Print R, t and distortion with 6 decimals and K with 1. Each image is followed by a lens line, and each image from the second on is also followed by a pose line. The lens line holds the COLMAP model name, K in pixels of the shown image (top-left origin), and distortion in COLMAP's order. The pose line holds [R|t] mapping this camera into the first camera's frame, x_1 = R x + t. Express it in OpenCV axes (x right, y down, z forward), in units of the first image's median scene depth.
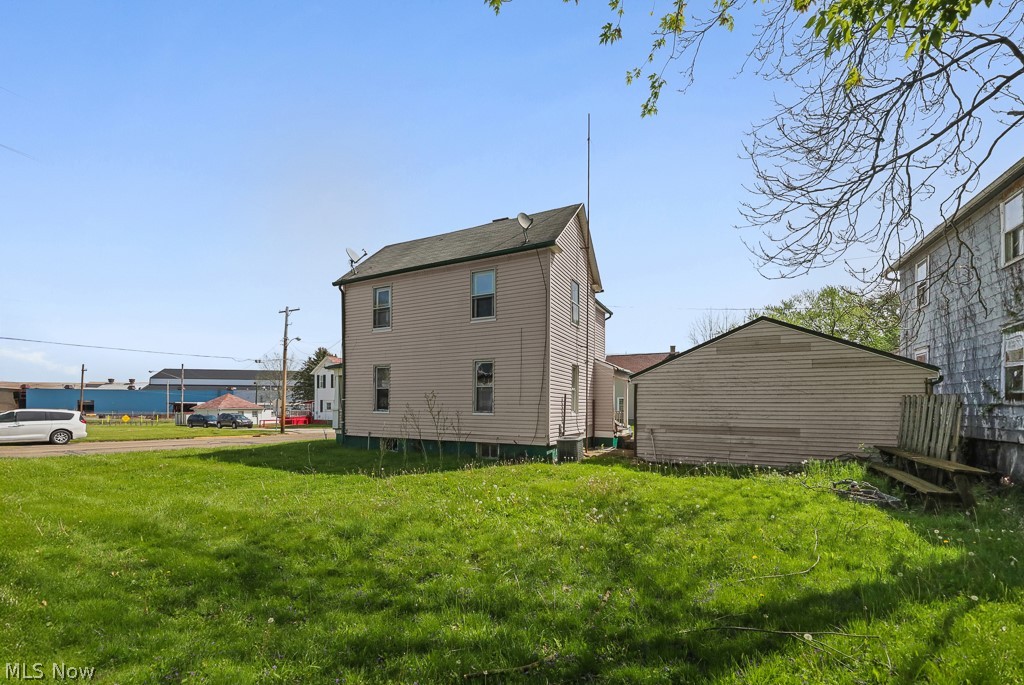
lens RADIAL K [[422.7, 0, 516.3], [0, 422.7, 401.7], [0, 0, 1]] dist [-0.004229, 0.000434]
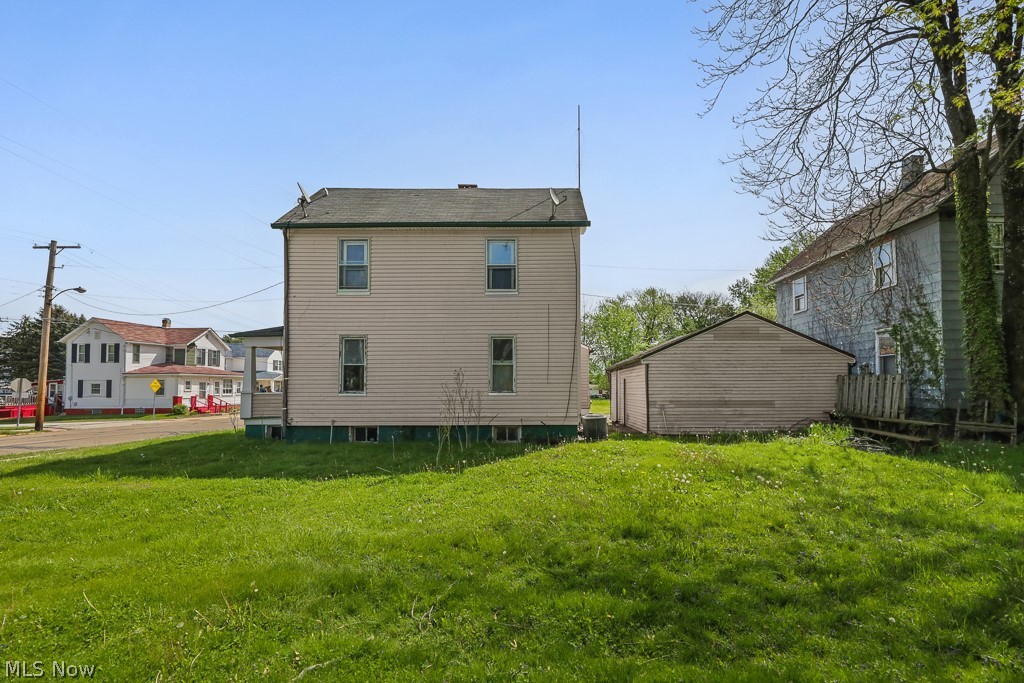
lens RADIAL K [[422.7, 0, 564.2], [0, 422.7, 366.9], [0, 0, 1]] dist [-0.004229, 0.000434]
pose [[0.887797, 0.011101, 0.460102, -0.375881], [0.004139, 0.999476, -0.032102, 0.000053], [-0.460217, 0.030404, 0.887286, 0.119082]]
